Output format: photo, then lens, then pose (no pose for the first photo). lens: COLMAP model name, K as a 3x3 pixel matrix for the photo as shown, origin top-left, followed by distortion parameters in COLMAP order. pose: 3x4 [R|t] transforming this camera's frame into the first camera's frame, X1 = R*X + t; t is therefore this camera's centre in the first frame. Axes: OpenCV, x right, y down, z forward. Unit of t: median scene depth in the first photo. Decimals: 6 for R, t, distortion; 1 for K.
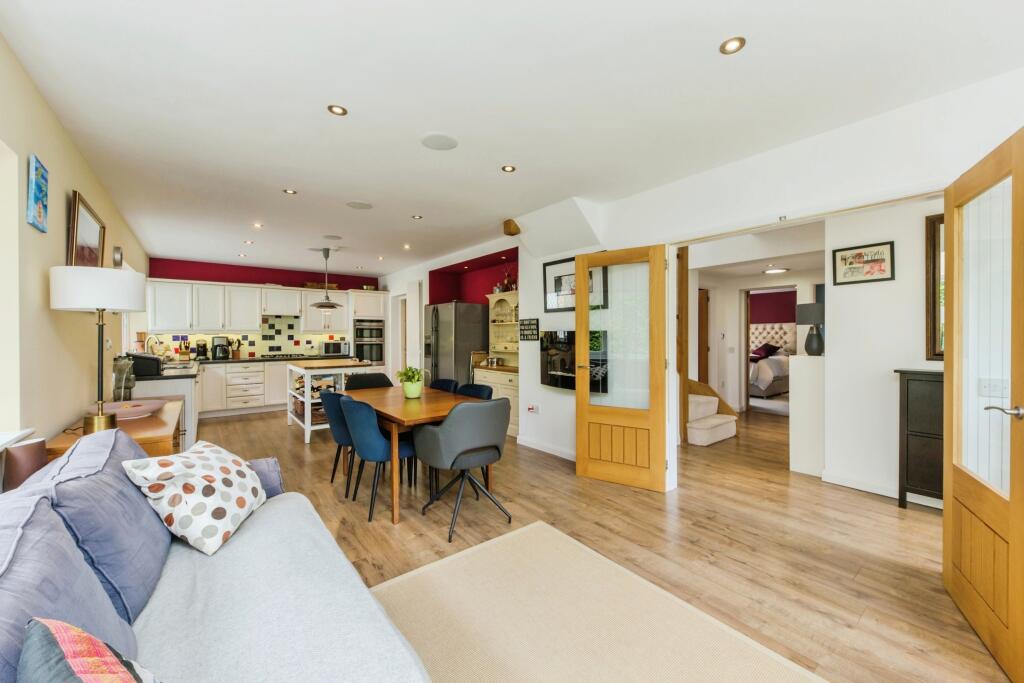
lens RADIAL K [[387.9, 0, 510.8], [0, 387.9, 337.1], [0, 0, 1]] dist [0.000625, 0.000061]
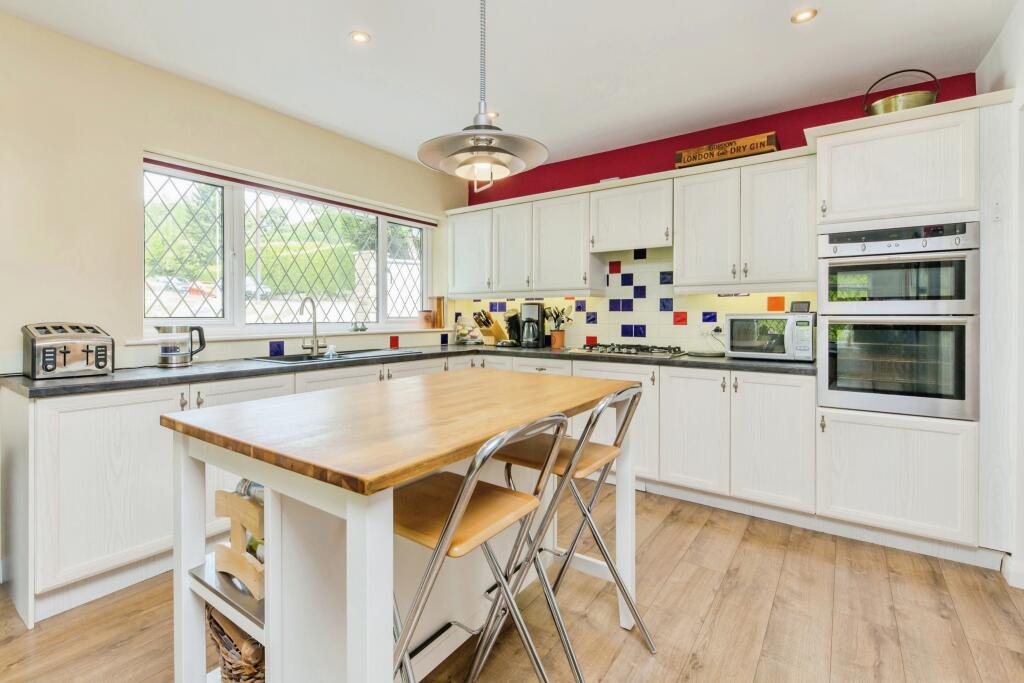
lens RADIAL K [[469.8, 0, 494.7], [0, 469.8, 314.5], [0, 0, 1]] dist [0.005270, 0.000524]
pose [[0.267723, -0.001352, -0.963495, -0.153095], [-0.006835, 0.999971, -0.003303, 0.014939], [0.963472, 0.007470, 0.267706, 0.734430]]
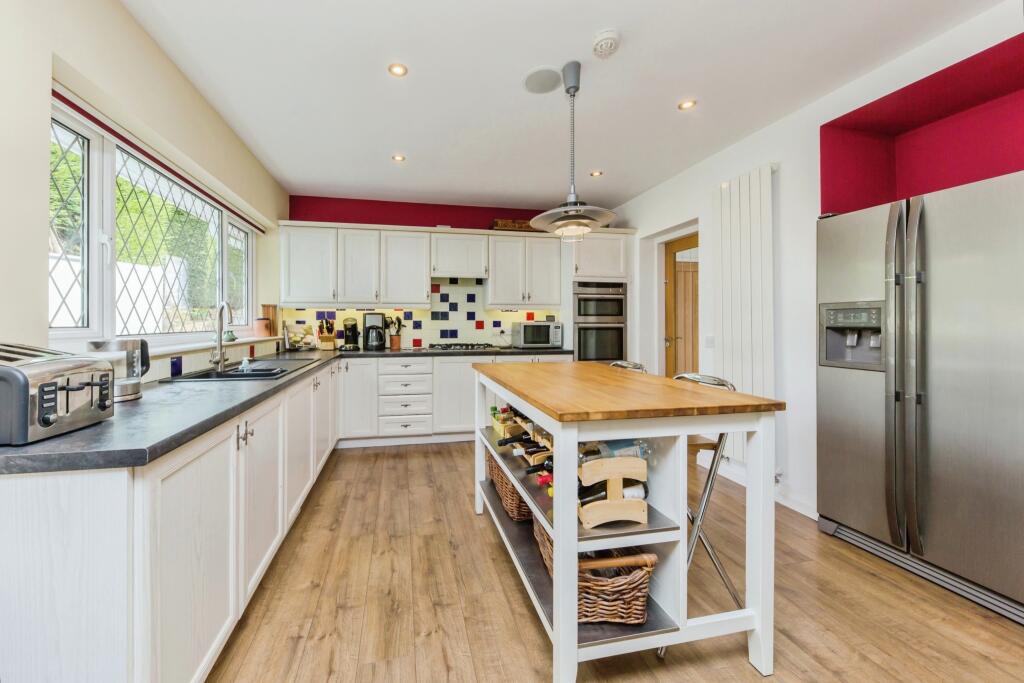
lens RADIAL K [[374.4, 0, 468.2], [0, 374.4, 321.4], [0, 0, 1]] dist [0.002399, 0.000028]
pose [[0.886516, -0.000934, -0.462698, -0.315280], [-0.003138, 0.999963, -0.008031, 0.015203], [0.462688, 0.008571, 0.886480, 0.502335]]
